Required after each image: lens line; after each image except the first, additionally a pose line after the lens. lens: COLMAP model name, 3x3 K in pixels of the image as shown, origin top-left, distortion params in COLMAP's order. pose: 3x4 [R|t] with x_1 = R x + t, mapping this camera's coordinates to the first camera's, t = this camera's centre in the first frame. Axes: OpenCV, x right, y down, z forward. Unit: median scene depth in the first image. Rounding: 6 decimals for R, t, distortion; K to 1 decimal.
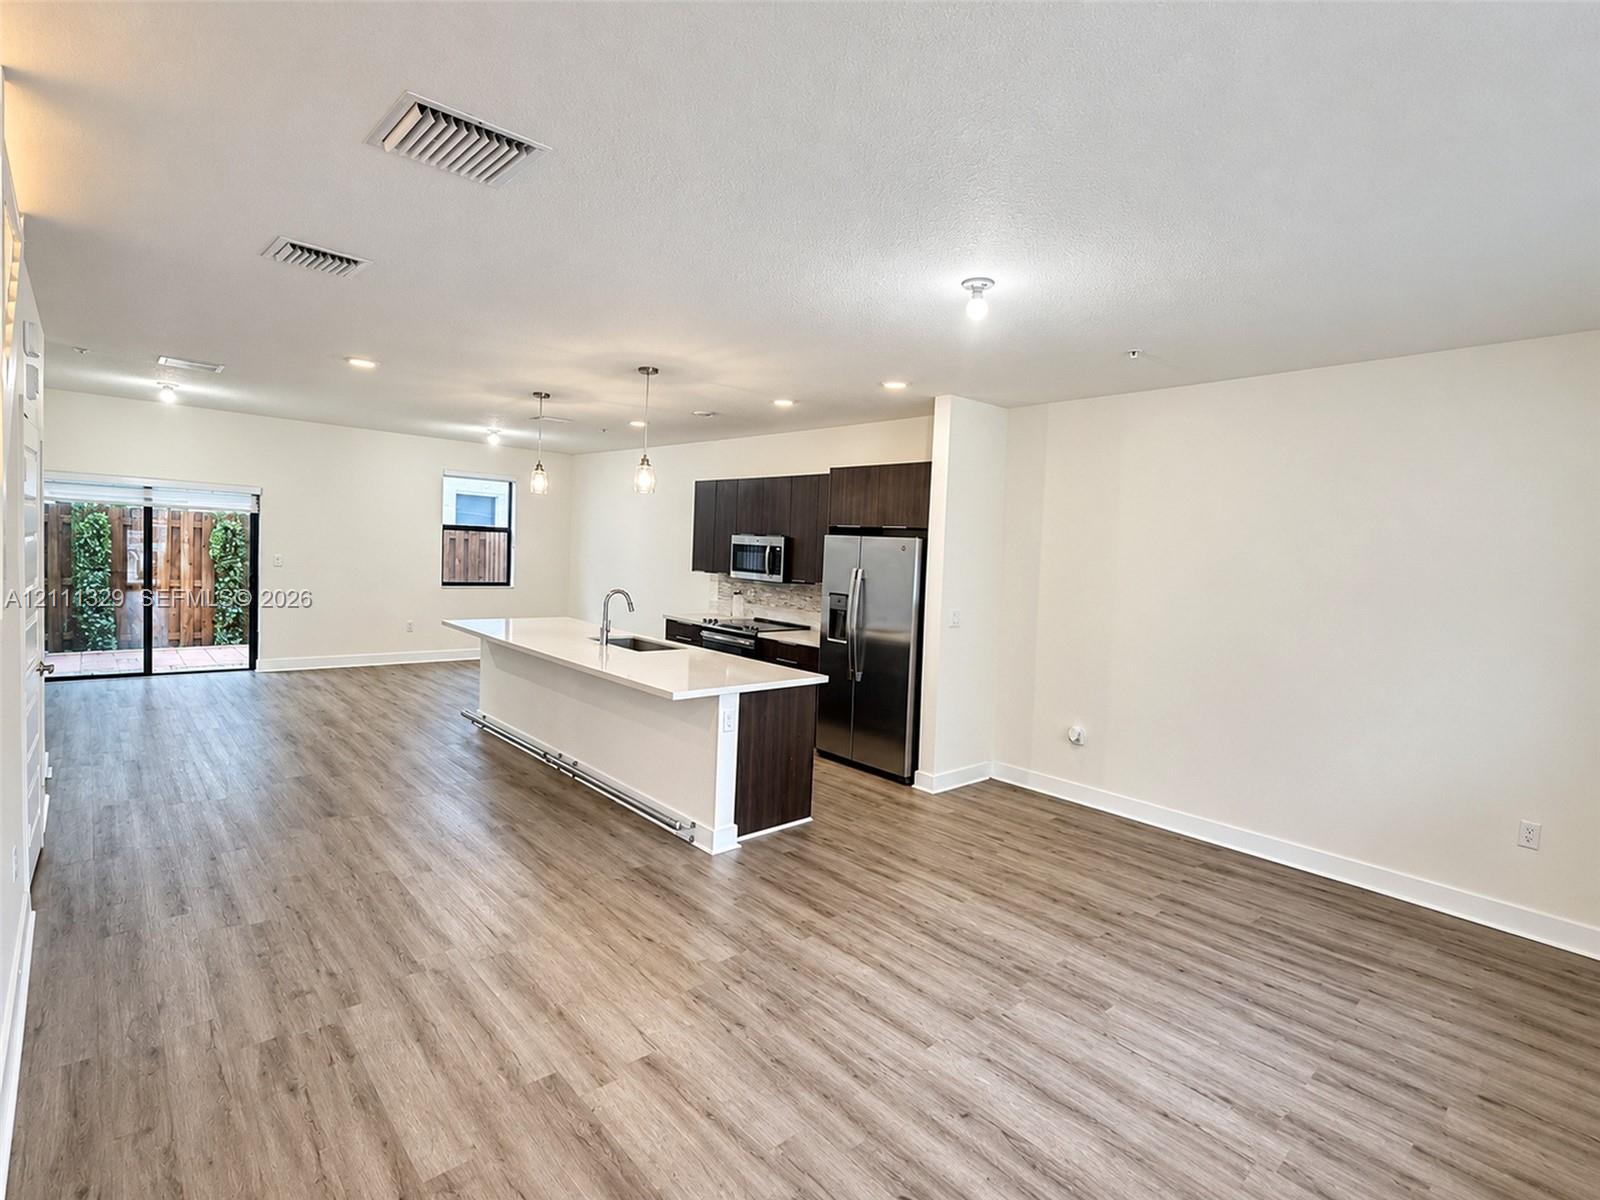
lens RADIAL K [[753.8, 0, 800.0], [0, 753.8, 600.0], [0, 0, 1]] dist [-0.021768, -0.000461]
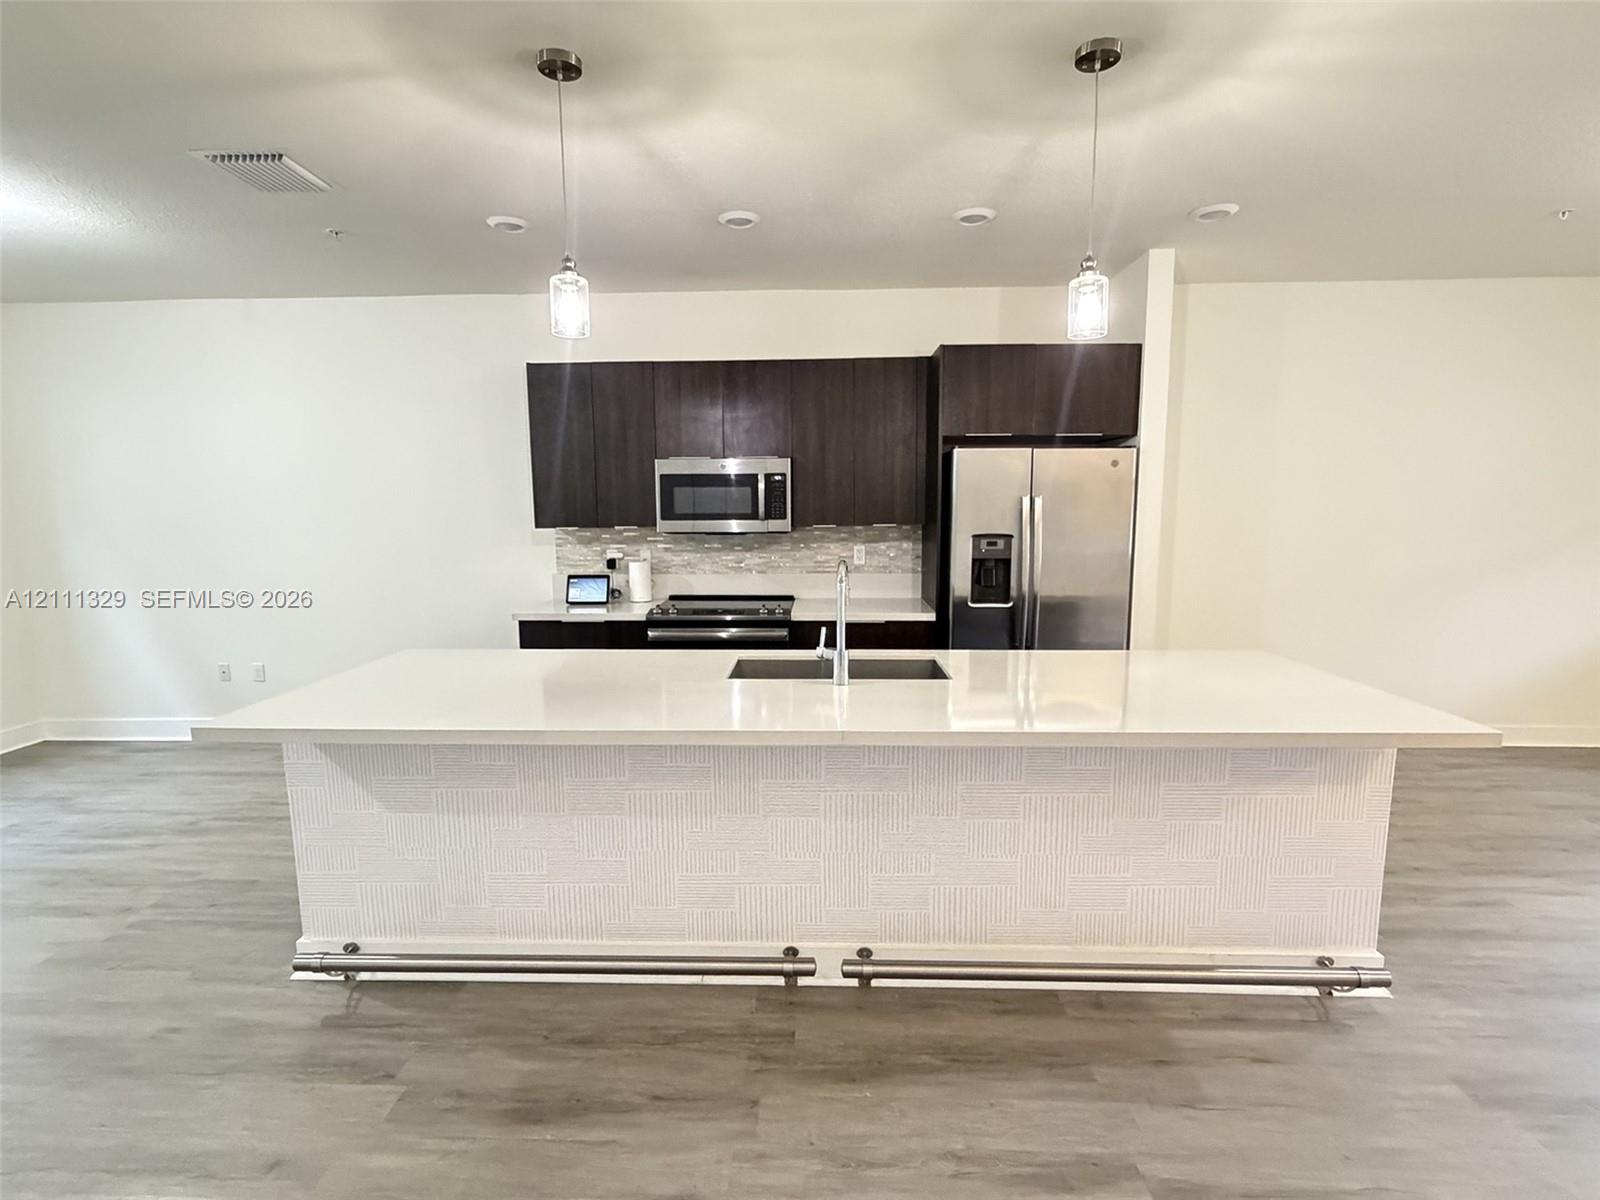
lens RADIAL K [[762.2, 0, 800.0], [0, 762.2, 600.0], [0, 0, 1]] dist [0.000235, 0.000078]
pose [[0.709204, -0.138454, 0.691274, -0.574132], [0.087887, 0.990240, 0.108168, -0.042496], [-0.699504, -0.015959, 0.714451, 0.658194]]
